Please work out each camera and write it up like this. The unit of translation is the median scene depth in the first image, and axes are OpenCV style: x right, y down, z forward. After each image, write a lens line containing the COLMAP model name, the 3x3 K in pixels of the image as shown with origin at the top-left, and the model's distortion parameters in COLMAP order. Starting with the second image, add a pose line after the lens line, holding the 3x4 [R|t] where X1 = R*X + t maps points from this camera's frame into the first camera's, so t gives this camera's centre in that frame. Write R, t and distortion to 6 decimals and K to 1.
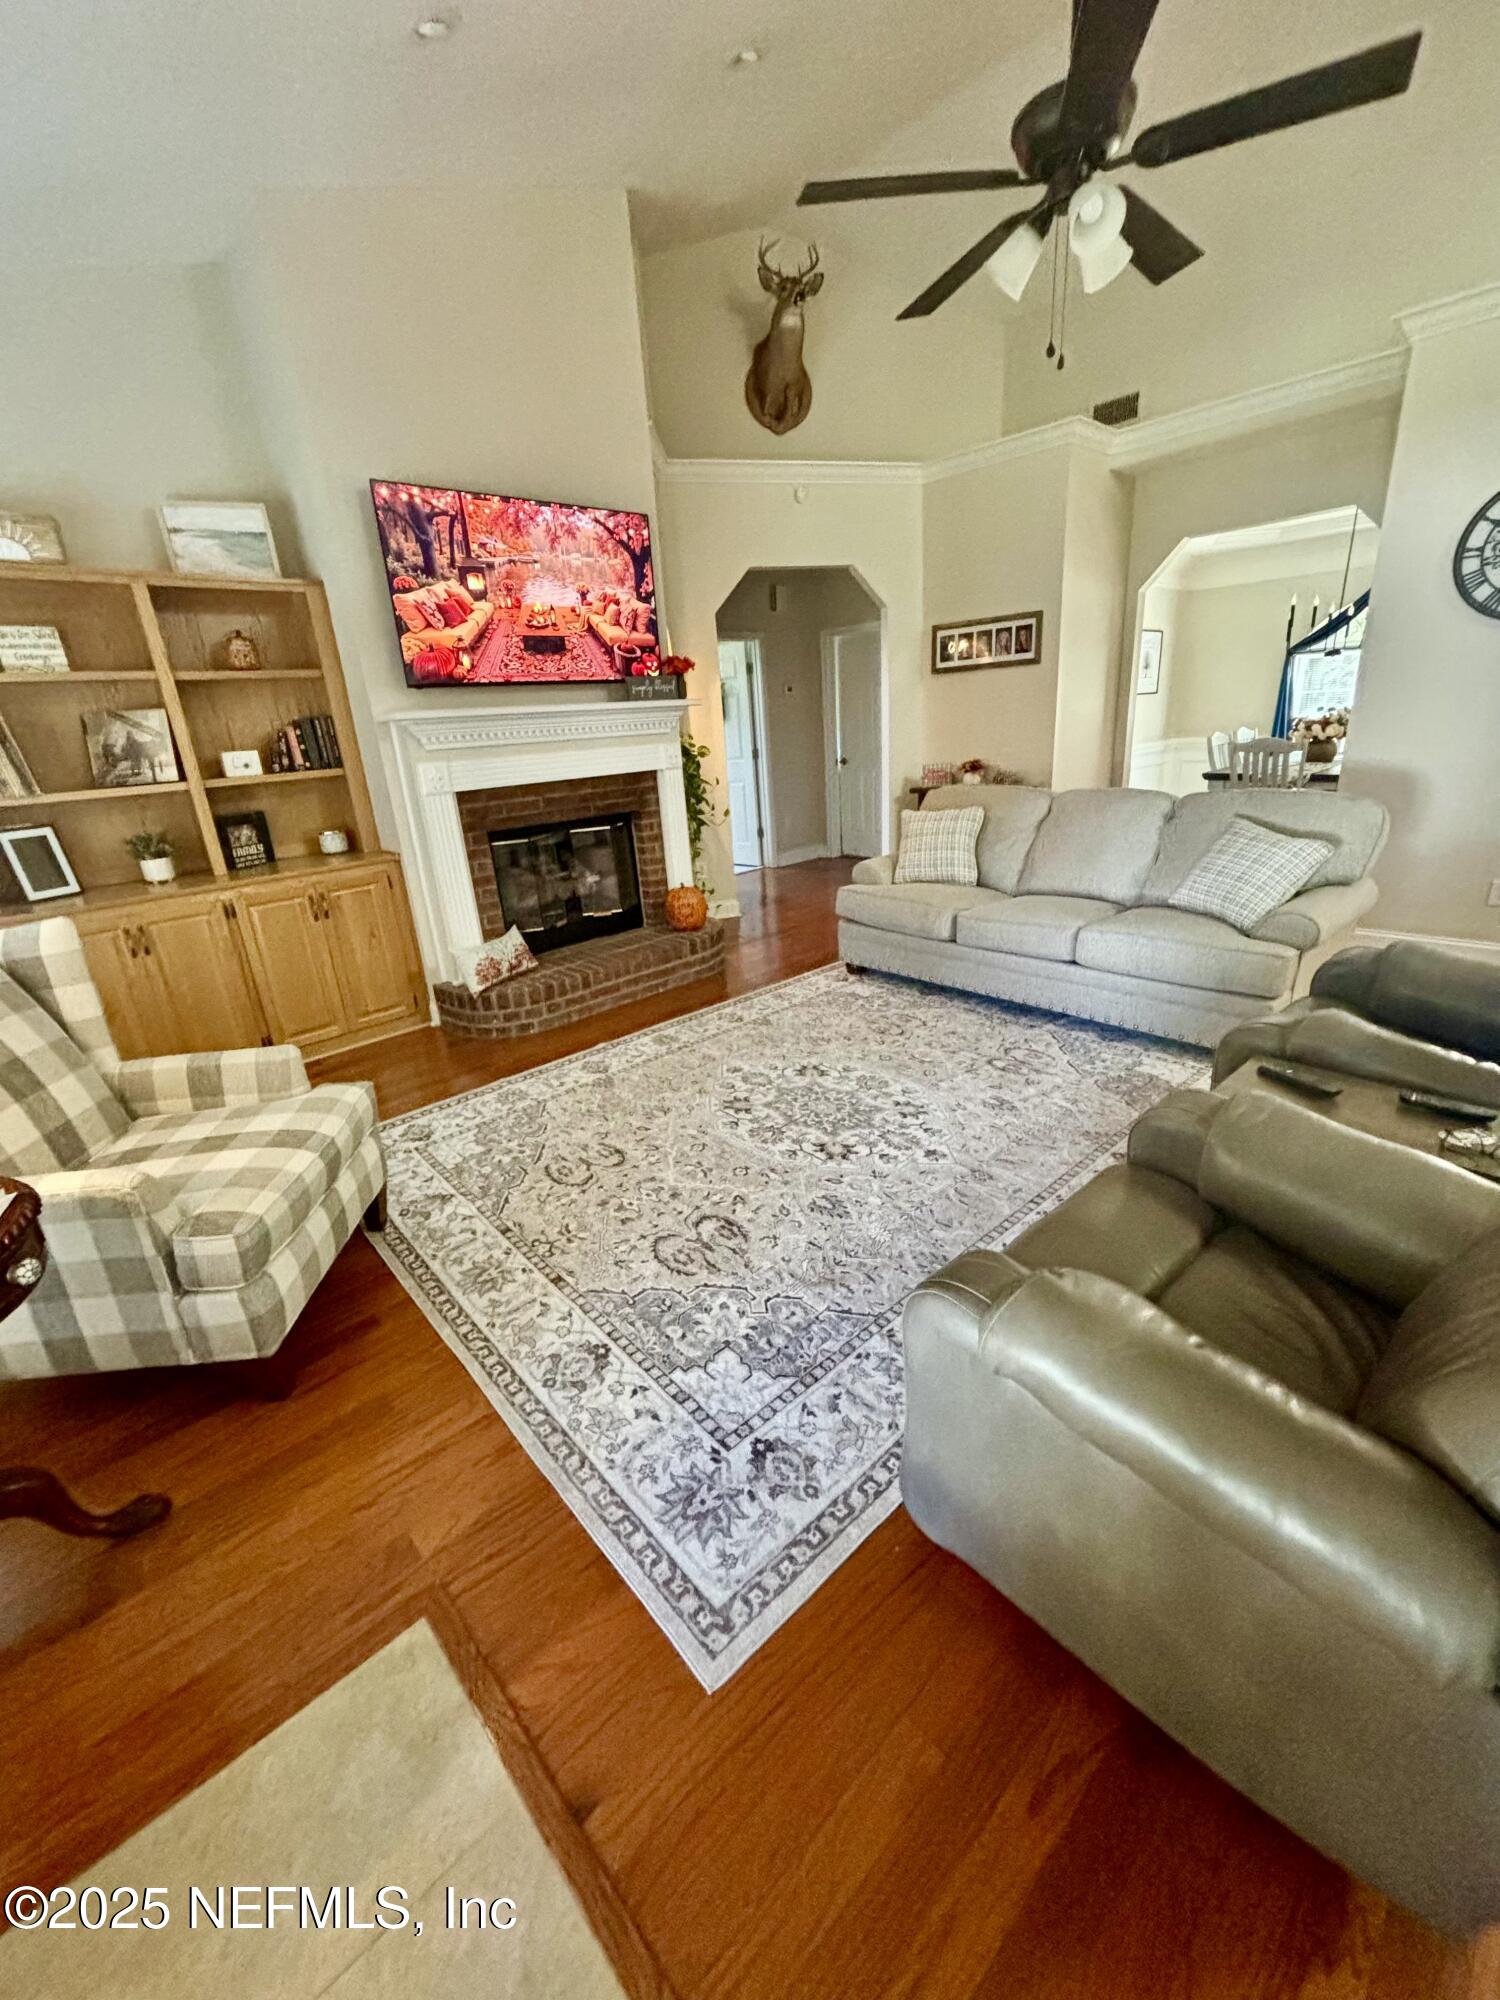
lens RADIAL K [[804.7, 0, 752.9], [0, 804.7, 1002.3], [0, 0, 1]] dist [0.002978, 0.000198]
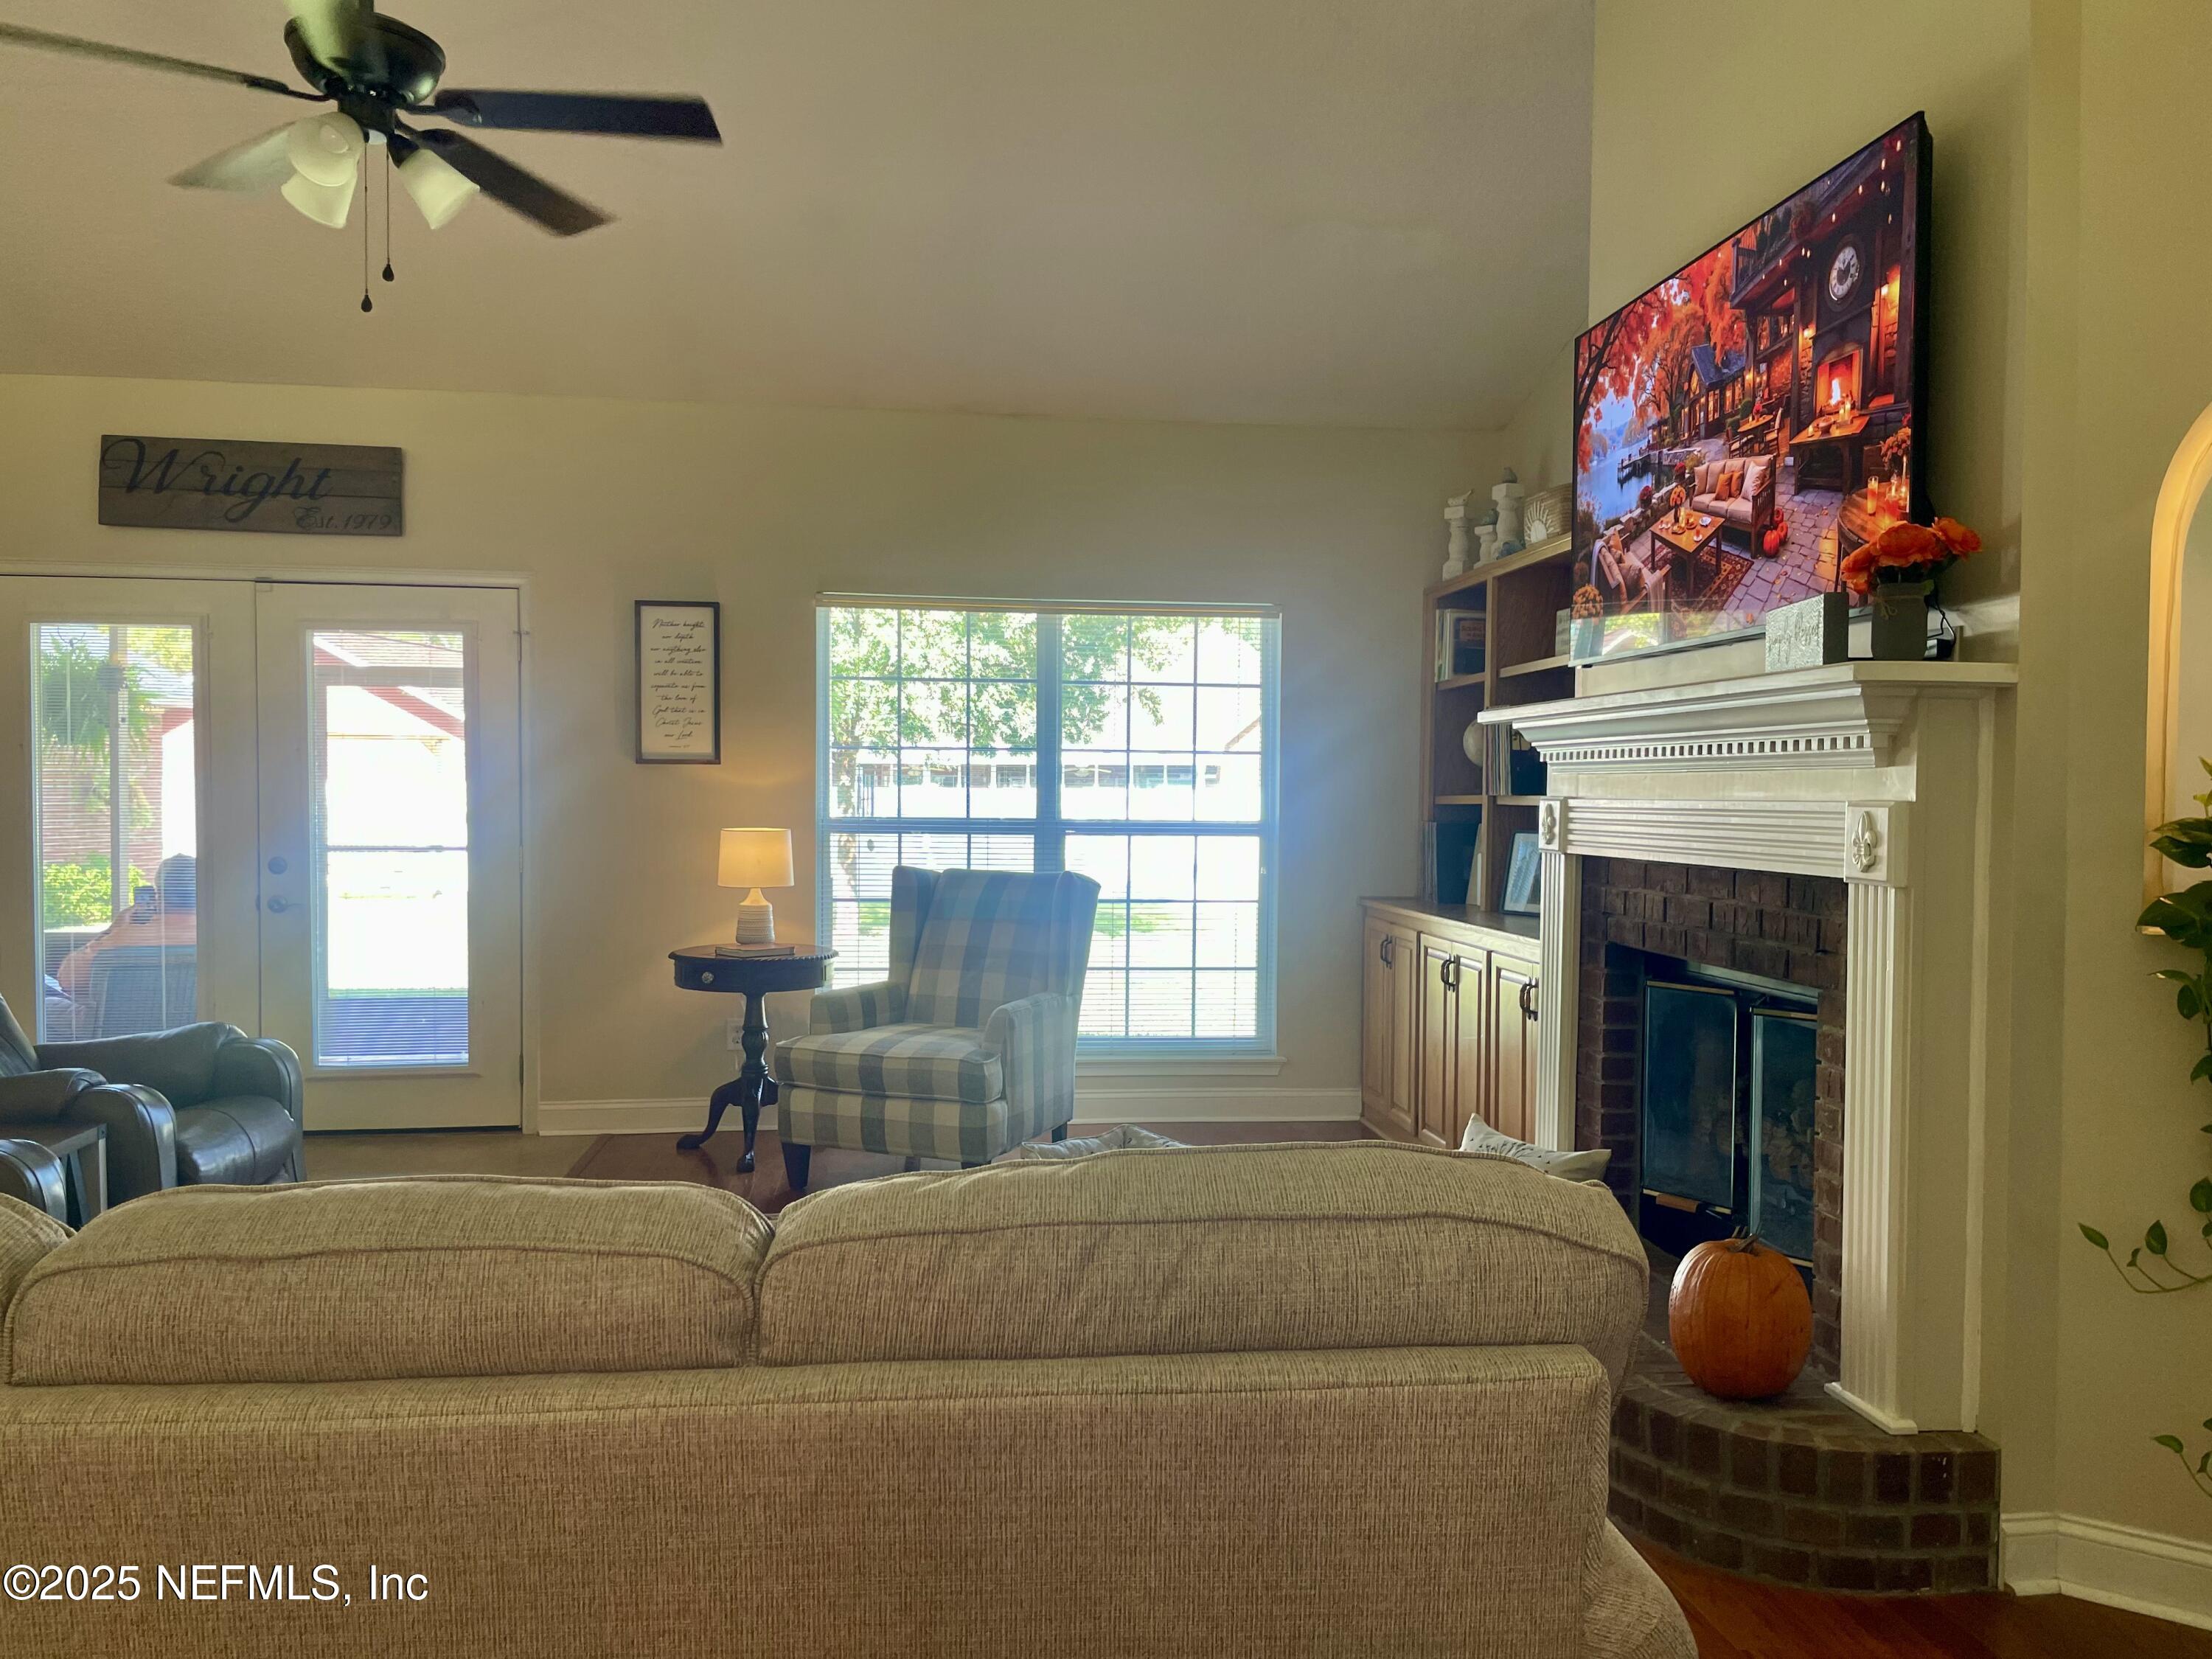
lens RADIAL K [[1666.0, 0, 1121.0], [0, 1666.0, 836.3], [0, 0, 1]] dist [0.082795, -0.125124]
pose [[-0.579165, 0.083260, -0.810947, 0.699362], [-0.243898, 0.931508, 0.269826, -0.511842], [0.777870, 0.354062, -0.519190, 1.388449]]
